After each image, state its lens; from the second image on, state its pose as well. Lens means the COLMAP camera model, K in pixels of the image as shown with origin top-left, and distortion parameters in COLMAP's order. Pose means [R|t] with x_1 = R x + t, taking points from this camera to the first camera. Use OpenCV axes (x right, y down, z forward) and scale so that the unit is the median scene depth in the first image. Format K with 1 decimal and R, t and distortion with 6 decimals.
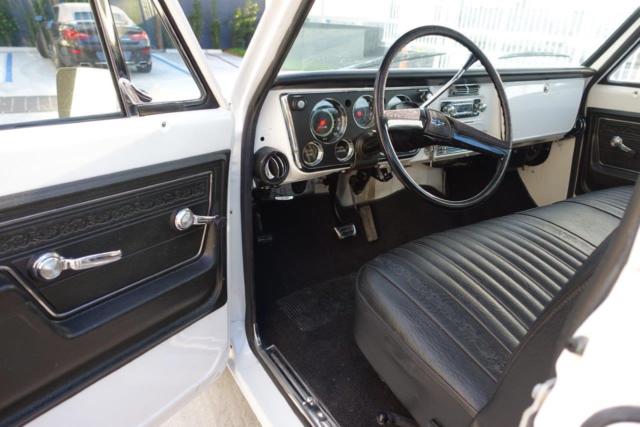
lens RADIAL K [[425.6, 0, 318.8], [0, 425.6, 211.9], [0, 0, 1]] dist [-0.004114, -0.001951]
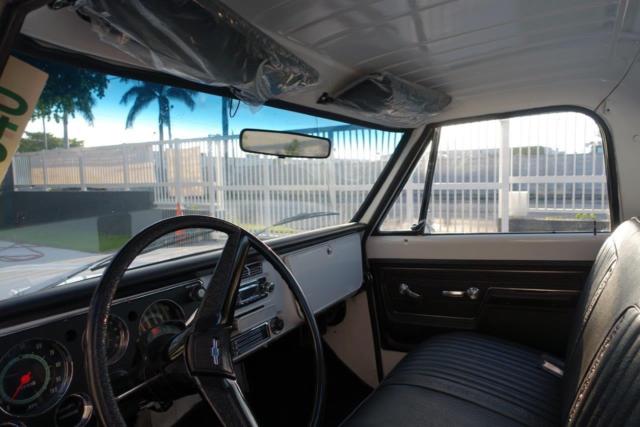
lens RADIAL K [[425.6, 0, 320.1], [0, 425.6, 215.2], [0, 0, 1]] dist [-0.004114, -0.001951]
pose [[0.869413, -0.111747, 0.481283, 0.083359], [0.262047, 0.930089, -0.257421, -0.128660], [-0.418870, 0.349924, 0.837915, 0.209078]]
